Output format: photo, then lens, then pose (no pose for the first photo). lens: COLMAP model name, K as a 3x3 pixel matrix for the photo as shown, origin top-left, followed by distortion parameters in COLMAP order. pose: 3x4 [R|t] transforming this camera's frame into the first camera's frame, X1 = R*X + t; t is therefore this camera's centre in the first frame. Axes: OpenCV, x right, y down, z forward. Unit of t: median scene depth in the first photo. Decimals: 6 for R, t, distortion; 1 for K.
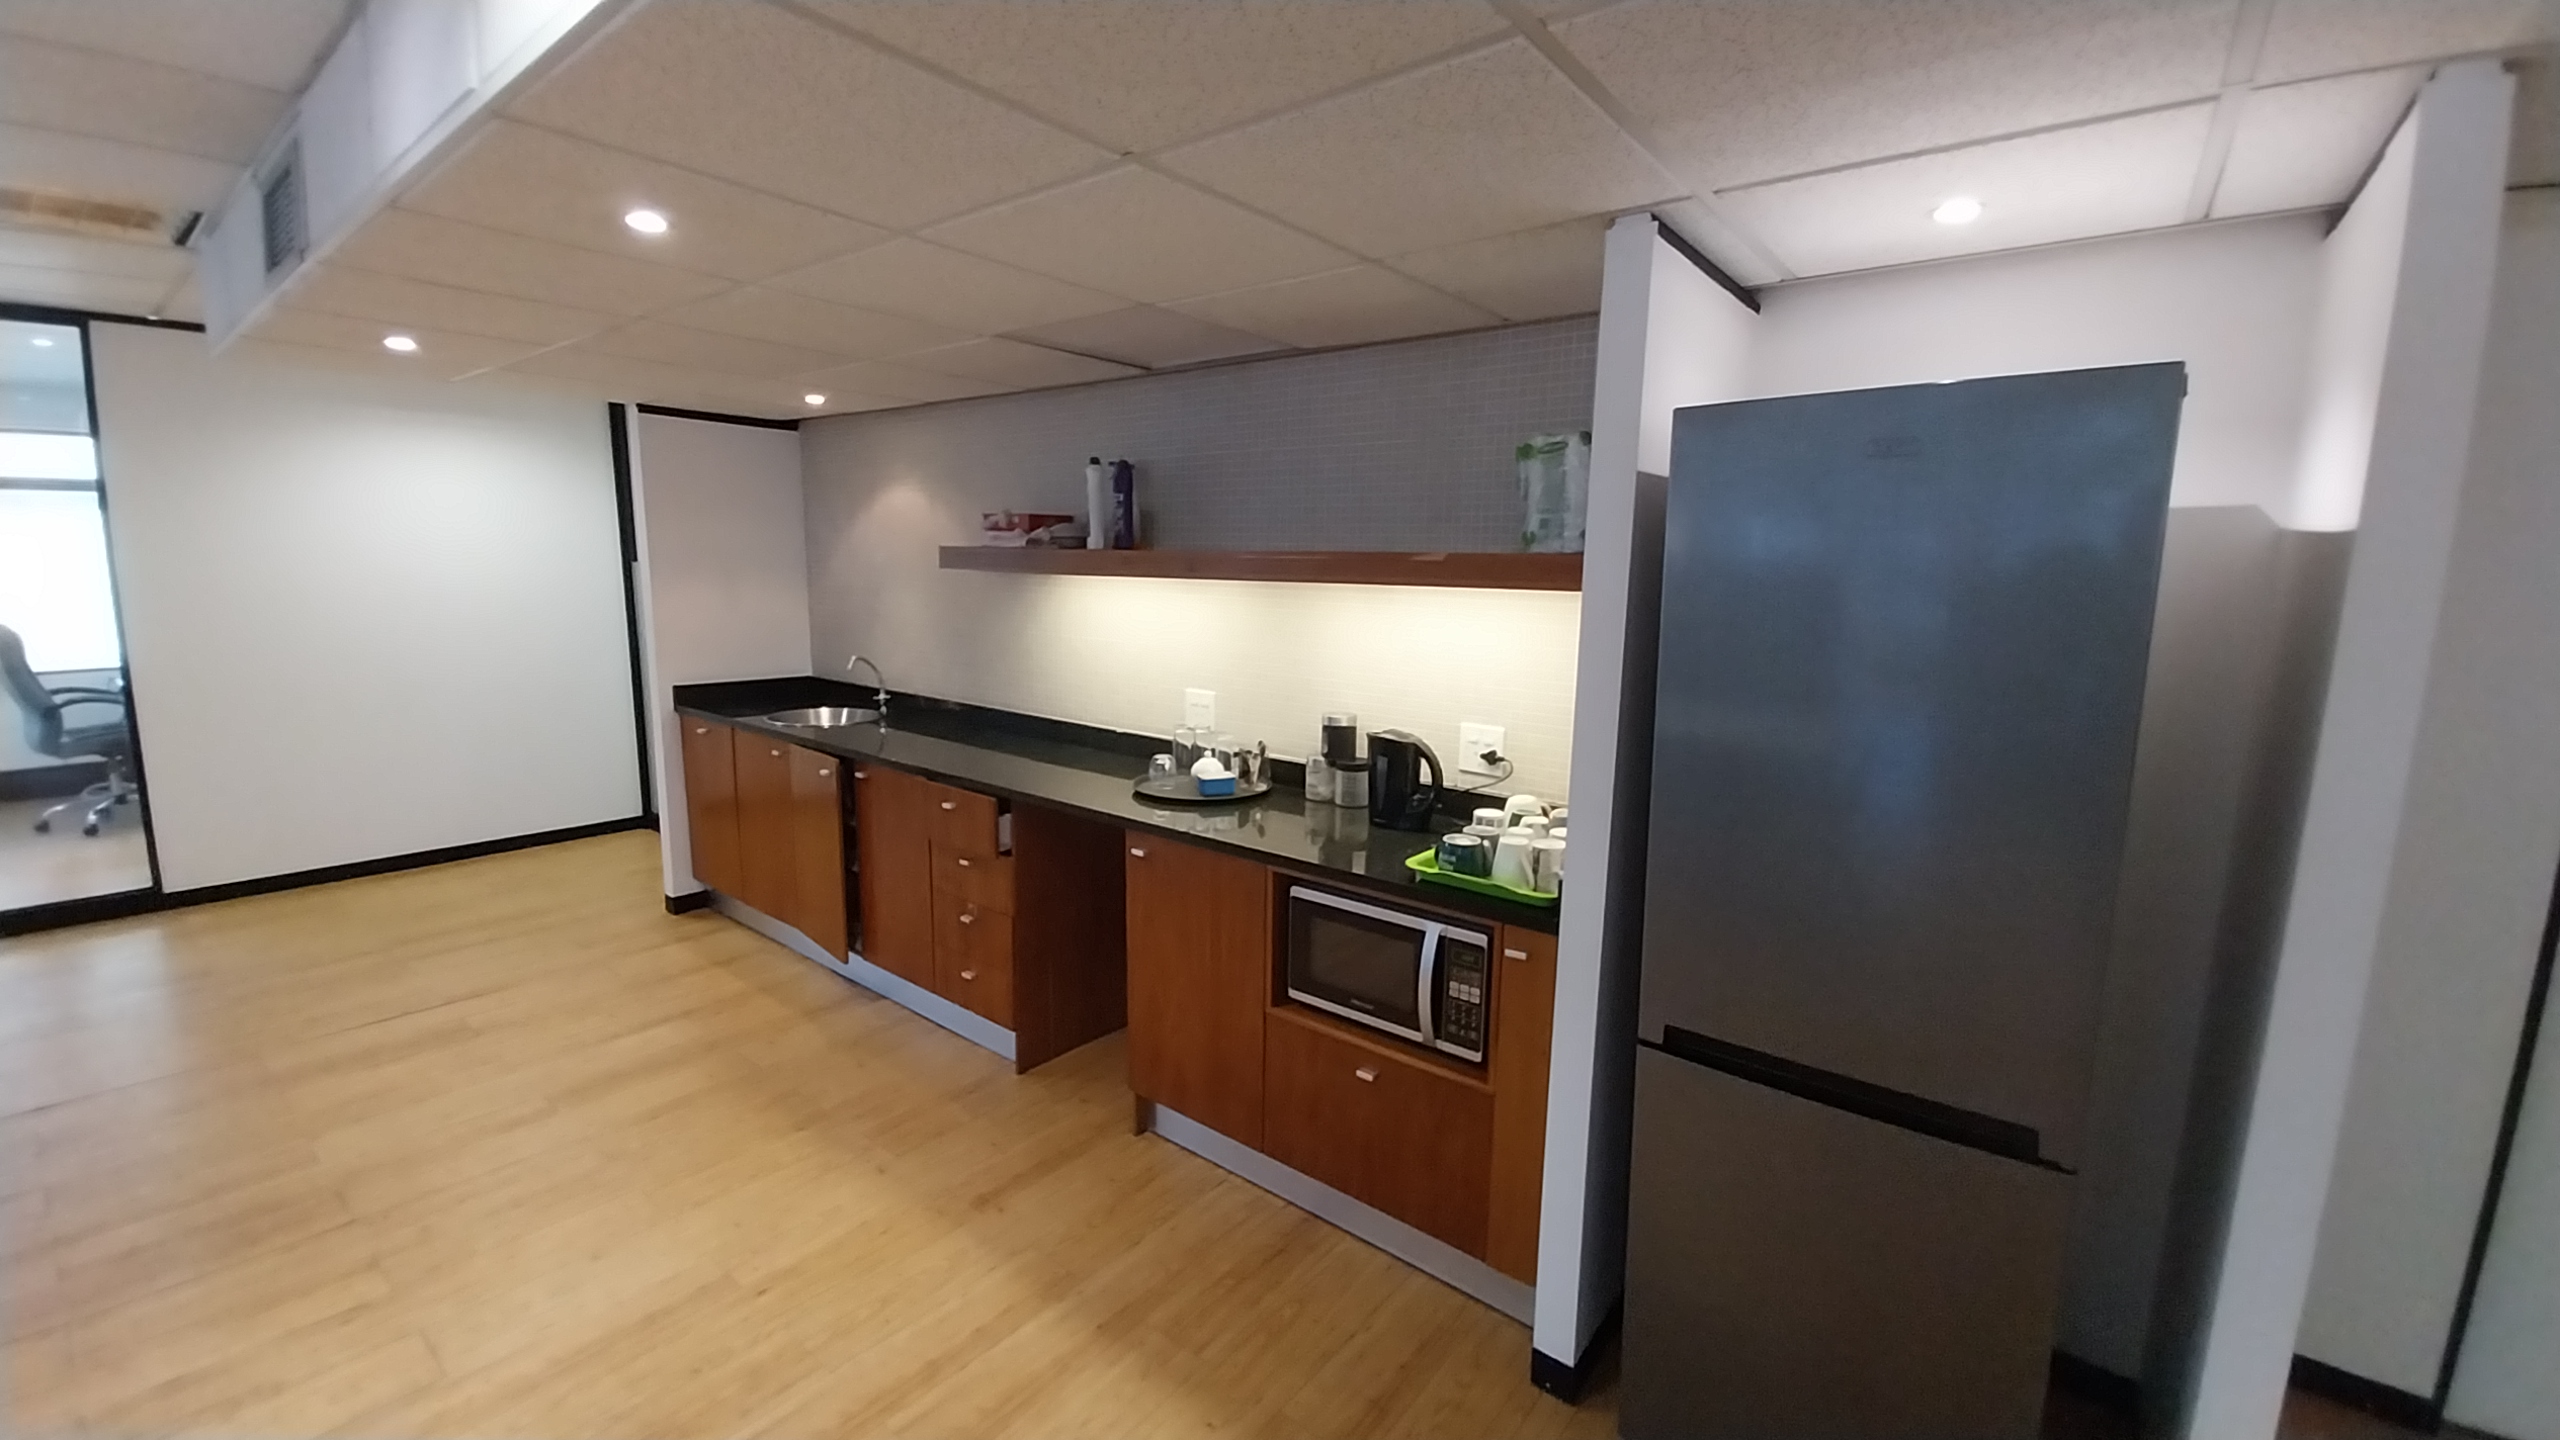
lens RADIAL K [[1002.6, 0, 1289.6], [0, 1002.6, 726.7], [0, 0, 1]] dist [0.008928, -0.008734]
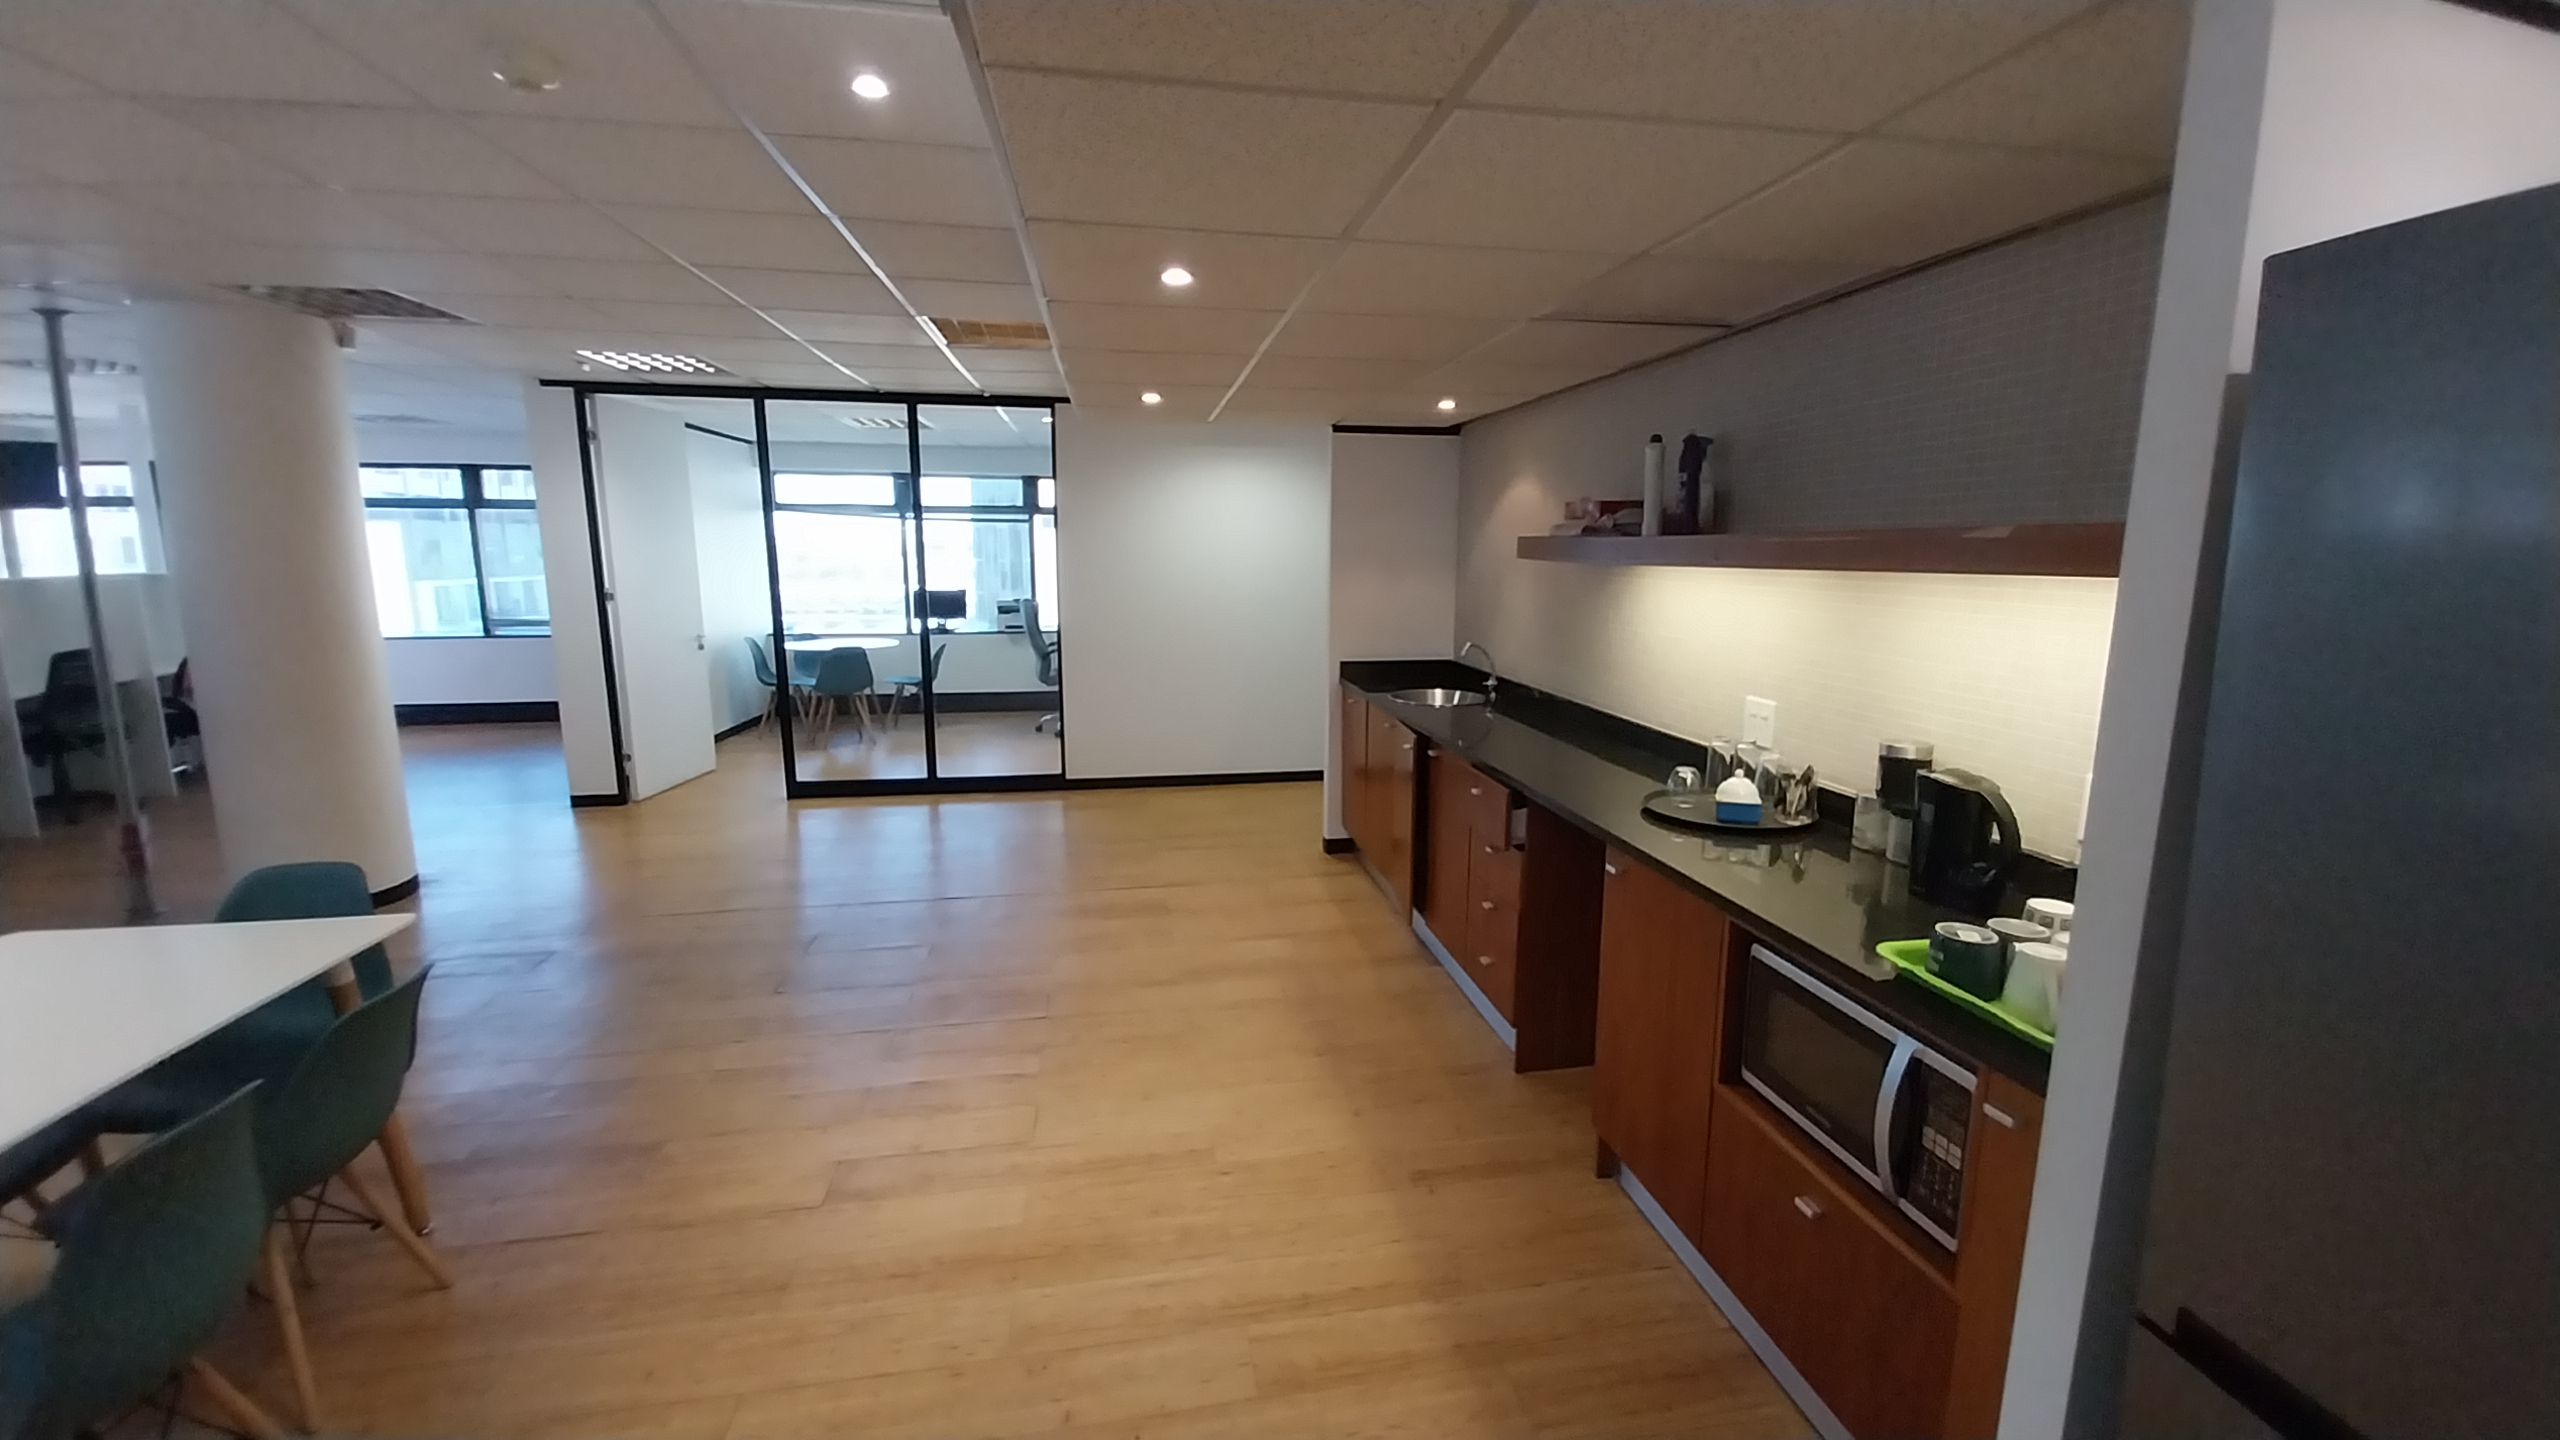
lens RADIAL K [[1002.6, 0, 1292.4], [0, 1002.6, 724.1], [0, 0, 1]] dist [0.008928, -0.008734]
pose [[0.745684, 0.096612, -0.659258, 0.201475], [-0.095458, 0.994715, 0.037800, -0.010589], [0.659426, 0.034745, 0.750966, 0.116748]]
